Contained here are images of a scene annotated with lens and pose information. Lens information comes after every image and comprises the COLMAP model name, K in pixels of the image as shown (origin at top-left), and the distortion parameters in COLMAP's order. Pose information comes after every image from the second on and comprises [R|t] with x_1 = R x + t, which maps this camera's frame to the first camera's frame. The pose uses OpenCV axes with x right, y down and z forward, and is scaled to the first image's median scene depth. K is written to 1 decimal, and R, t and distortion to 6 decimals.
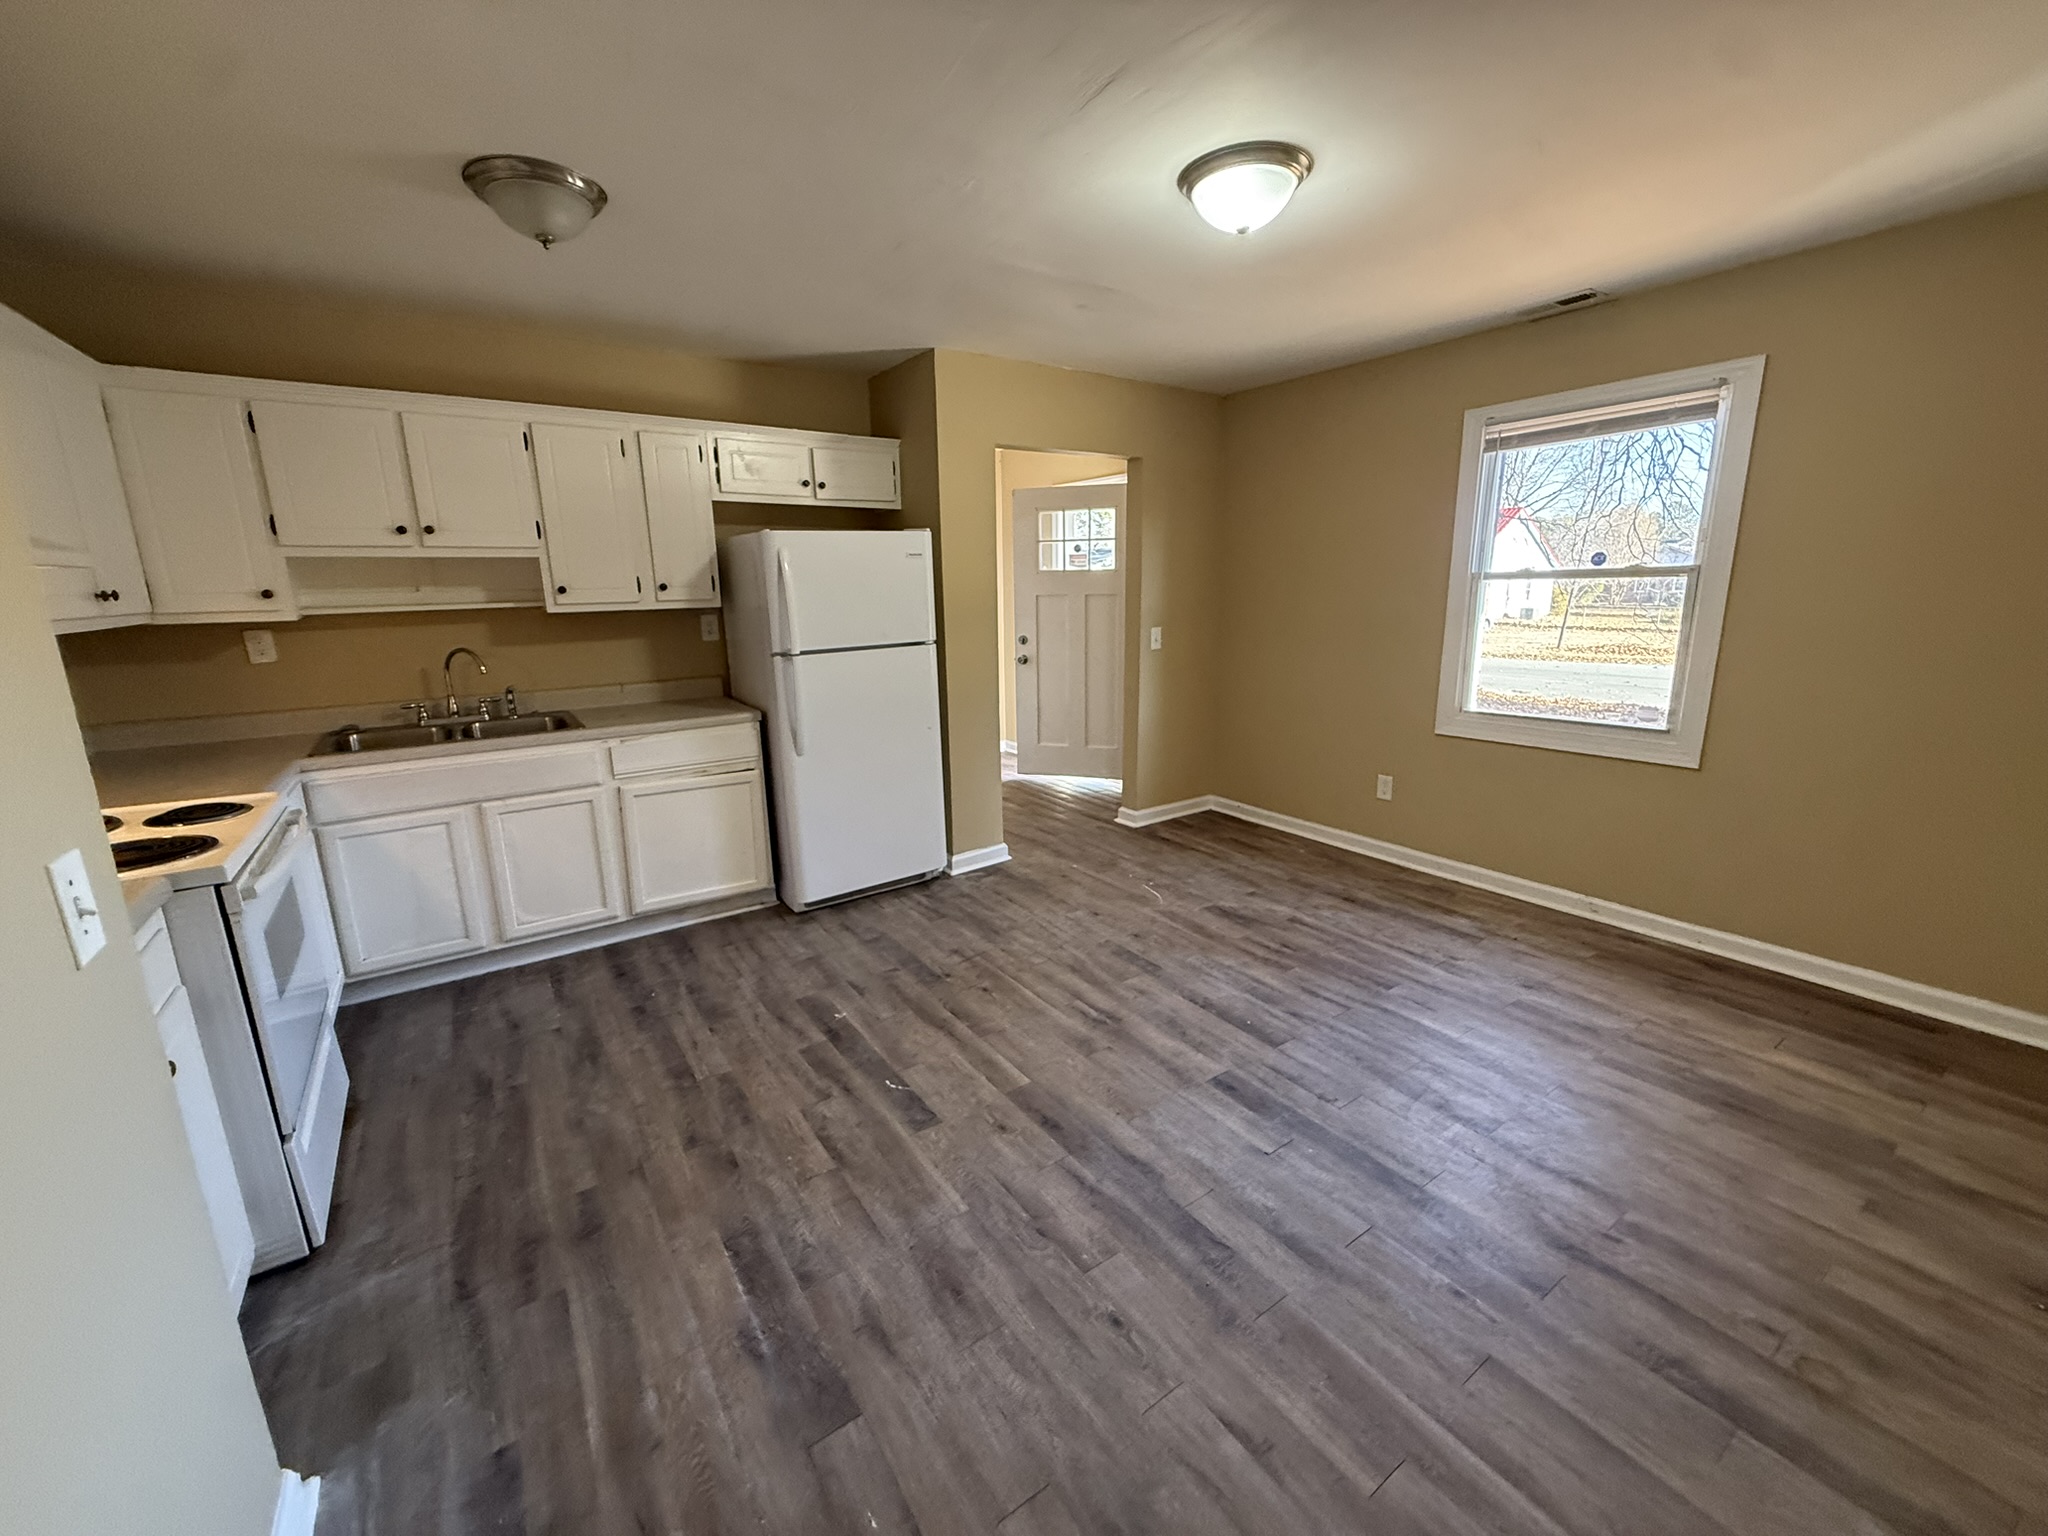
lens RADIAL K [[805.5, 0, 1024.0], [0, 805.5, 768.0], [0, 0, 1]] dist [-0.000911, -0.000298]
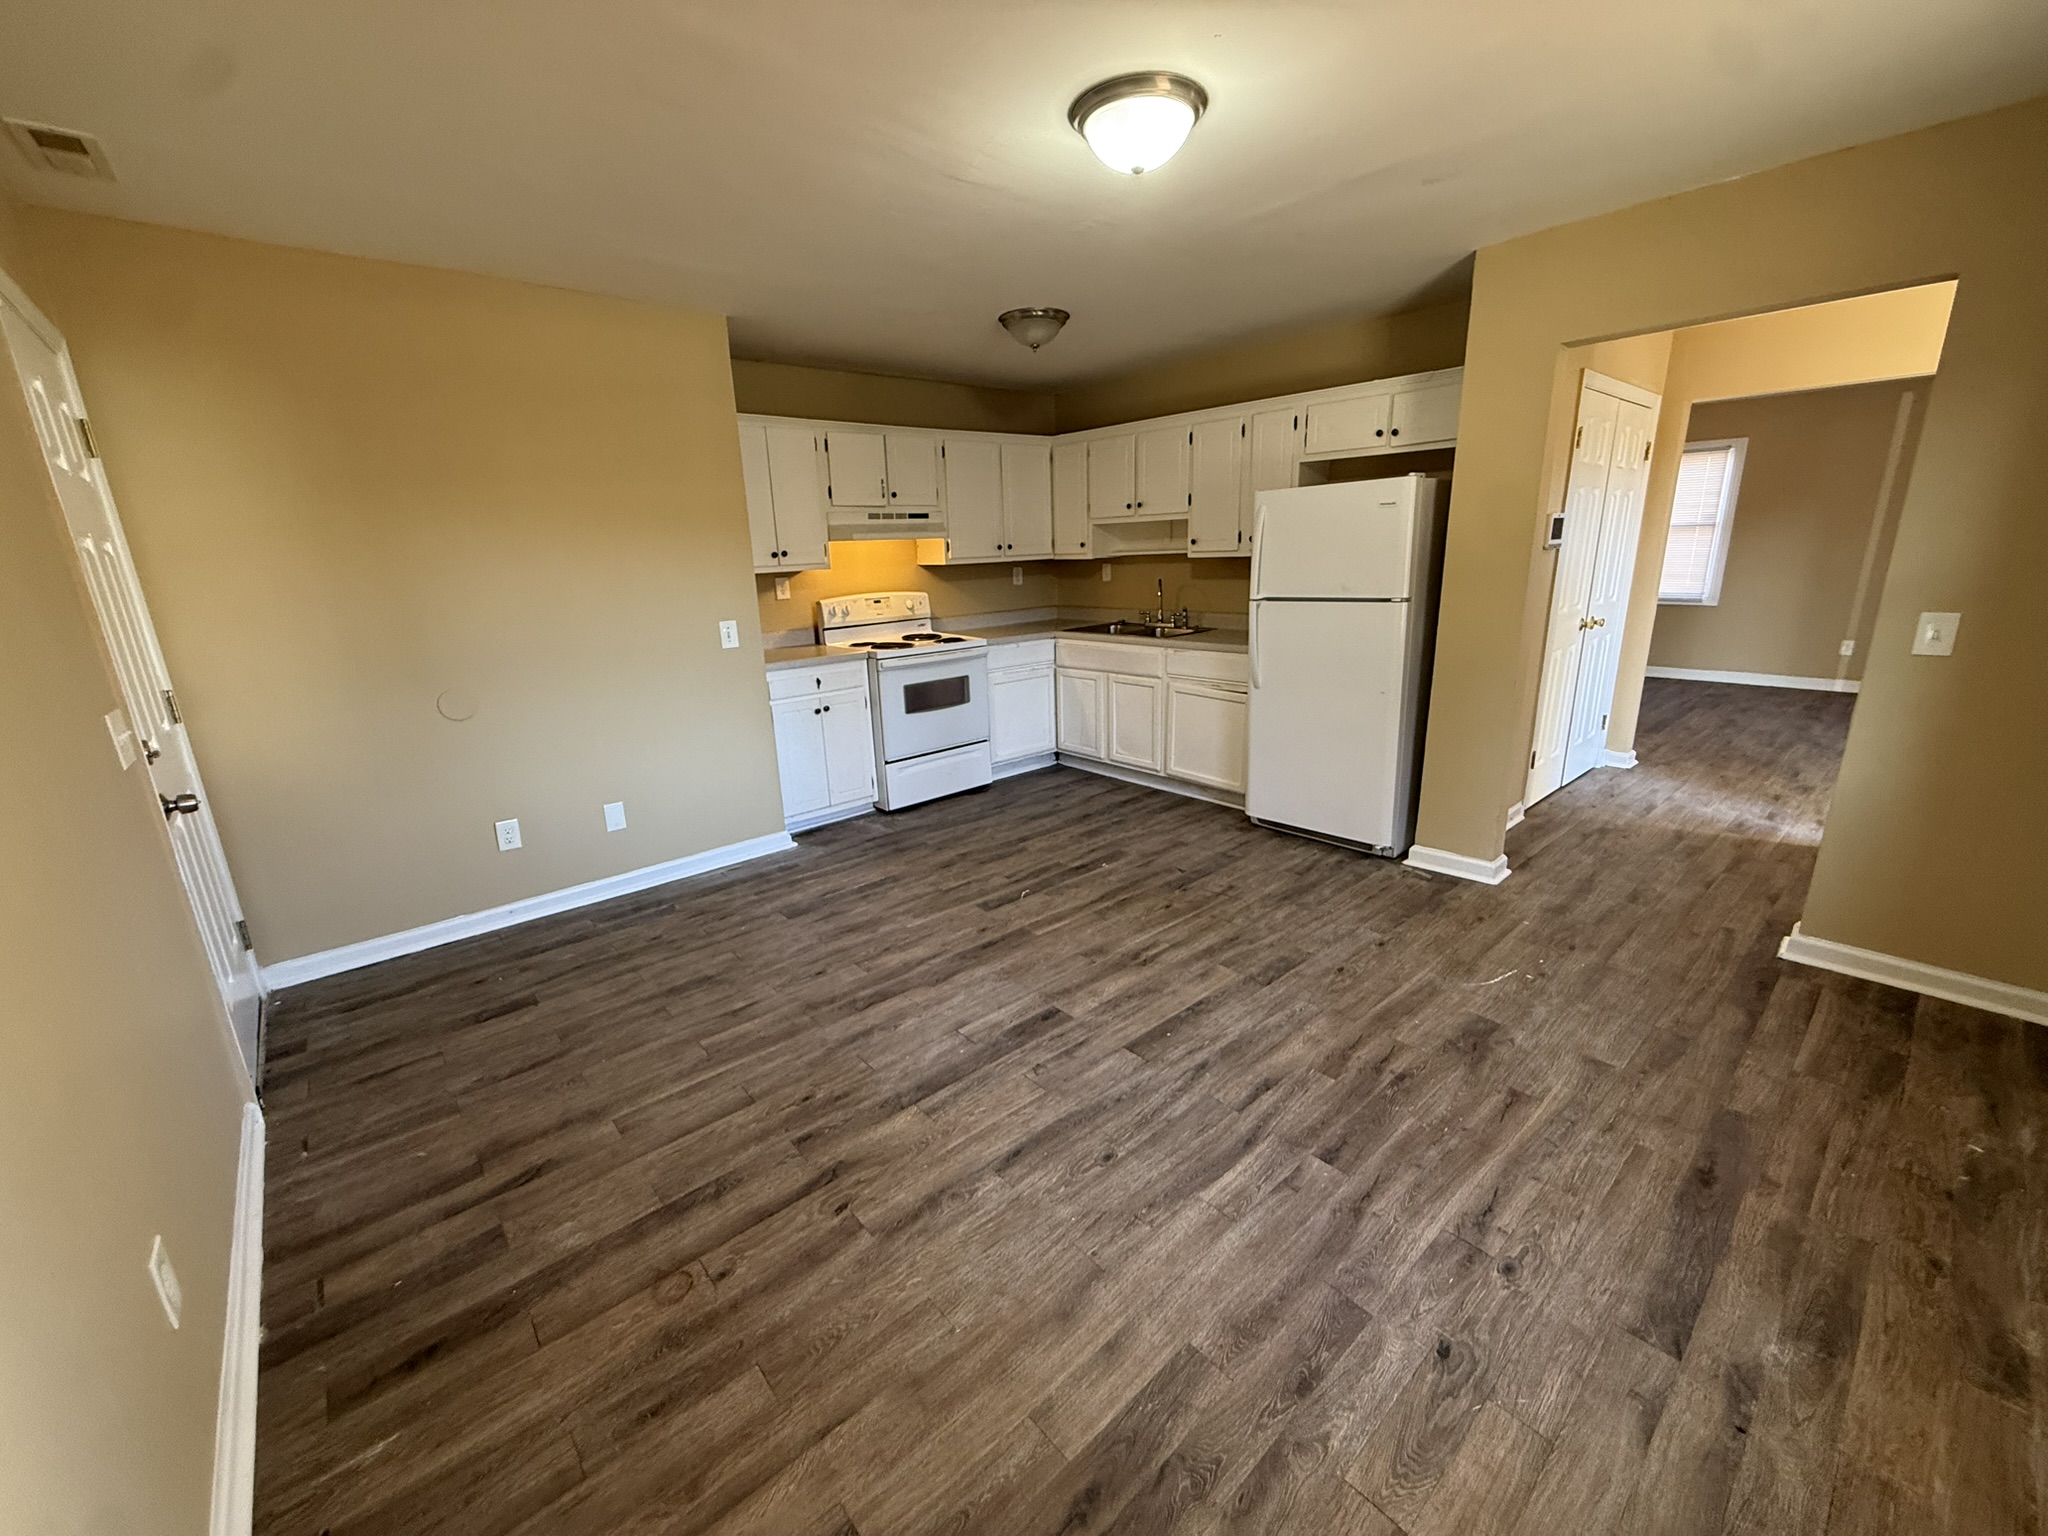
lens RADIAL K [[805.5, 0, 1024.0], [0, 805.5, 768.0], [0, 0, 1]] dist [-0.000911, -0.000298]
pose [[0.123362, 0.274699, -0.953584, 0.953950], [-0.194321, 0.949008, 0.248242, -0.150527], [0.973150, 0.154678, 0.170451, 0.581076]]
